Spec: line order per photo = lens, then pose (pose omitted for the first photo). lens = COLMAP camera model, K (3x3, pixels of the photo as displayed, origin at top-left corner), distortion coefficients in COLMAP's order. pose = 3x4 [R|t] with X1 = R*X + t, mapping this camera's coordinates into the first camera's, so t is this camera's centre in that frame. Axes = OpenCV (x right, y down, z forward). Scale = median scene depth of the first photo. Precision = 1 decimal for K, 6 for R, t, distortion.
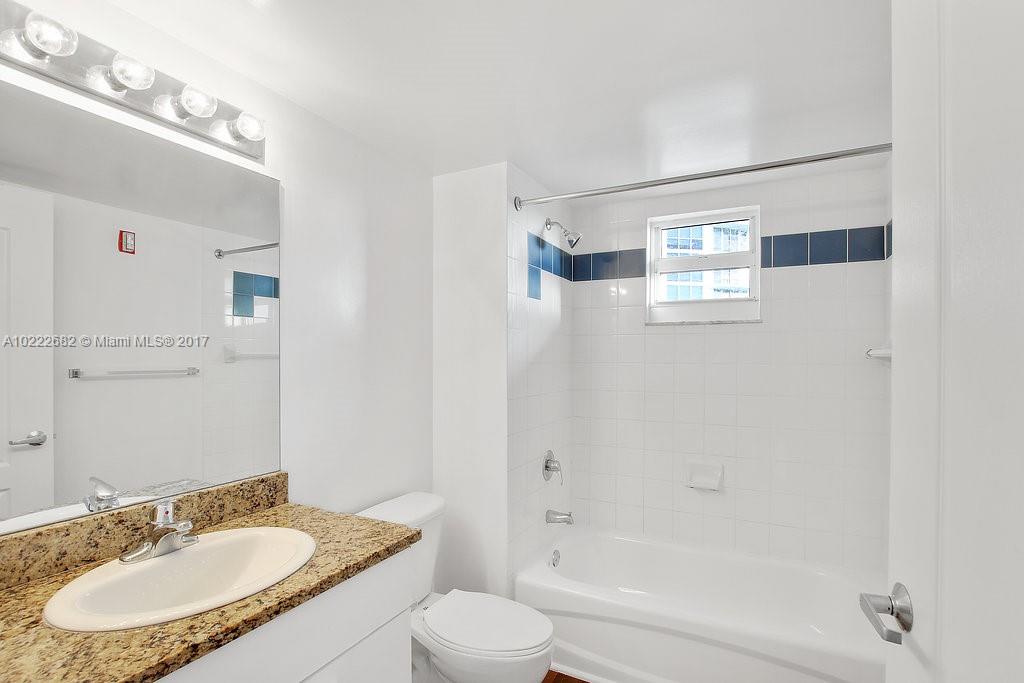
lens RADIAL K [[490.4, 0, 508.2], [0, 490.4, 359.8], [0, 0, 1]] dist [-0.022257, 0.000037]
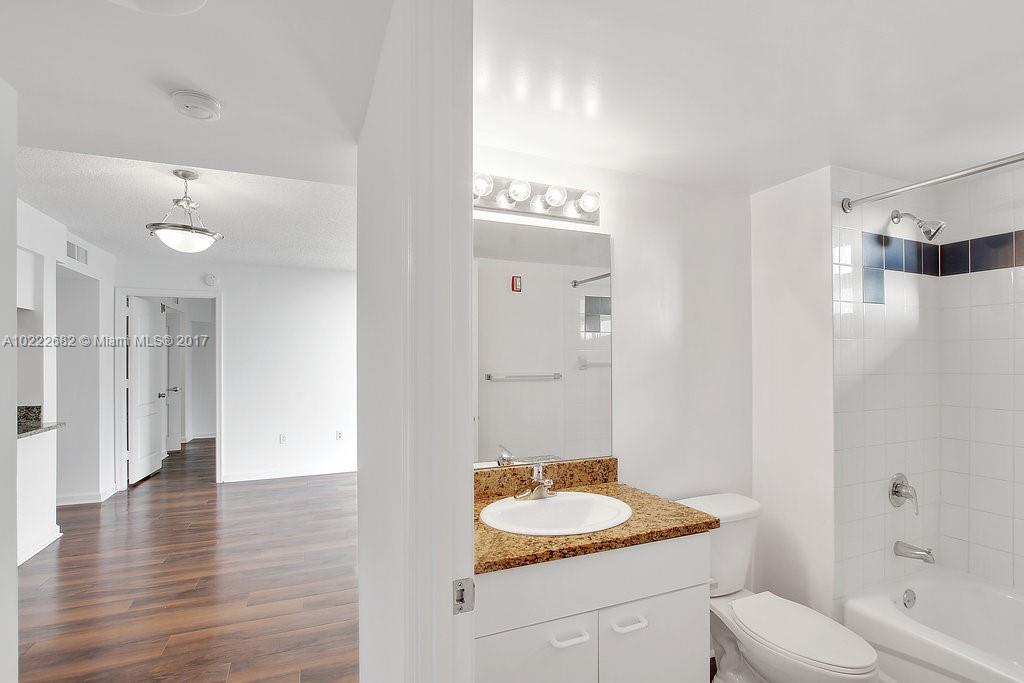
lens RADIAL K [[481.2, 0, 507.8], [0, 481.2, 360.9], [0, 0, 1]] dist [-0.003223, -0.000635]
pose [[0.774836, -0.004602, -0.632146, 0.150240], [0.001811, 0.999986, -0.005060, -0.024722], [0.632160, 0.002776, 0.774833, -0.200397]]
